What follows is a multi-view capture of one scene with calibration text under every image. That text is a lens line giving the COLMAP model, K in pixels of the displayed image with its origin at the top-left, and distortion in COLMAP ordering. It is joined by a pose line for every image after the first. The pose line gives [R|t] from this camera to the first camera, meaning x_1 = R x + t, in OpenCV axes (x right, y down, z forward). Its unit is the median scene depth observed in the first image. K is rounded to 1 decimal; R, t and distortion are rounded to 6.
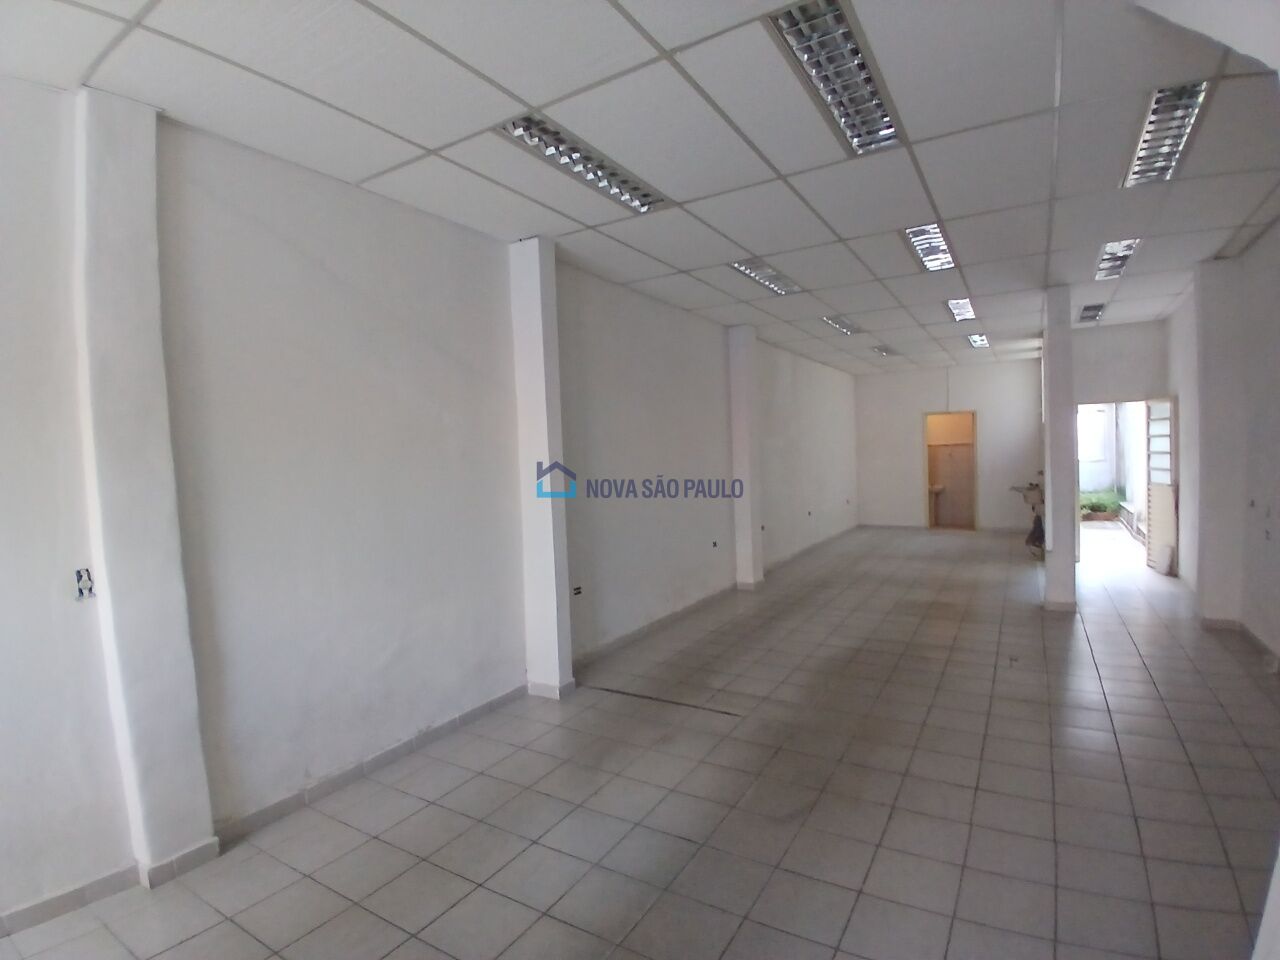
lens RADIAL K [[645.9, 0, 642.5], [0, 645.9, 480.0], [0, 0, 1]] dist [0.017509, -0.050451]
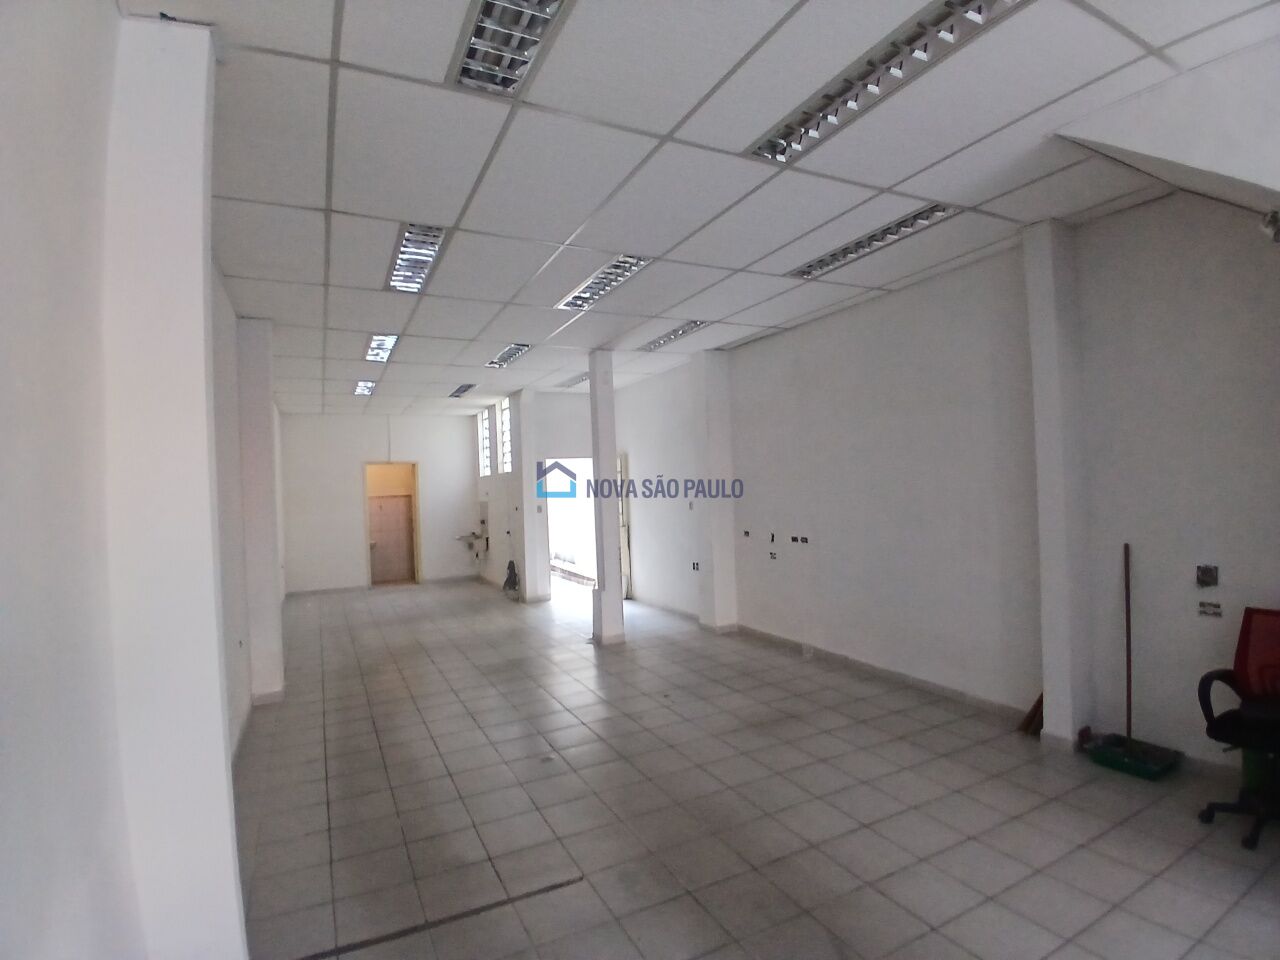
lens RADIAL K [[645.9, 0, 642.5], [0, 645.9, 480.0], [0, 0, 1]] dist [0.017509, -0.050451]
pose [[0.525429, 0.023383, 0.850516, -0.351709], [0.052438, 0.996832, -0.059800, -0.007460], [-0.849220, 0.076020, 0.522538, 0.493772]]
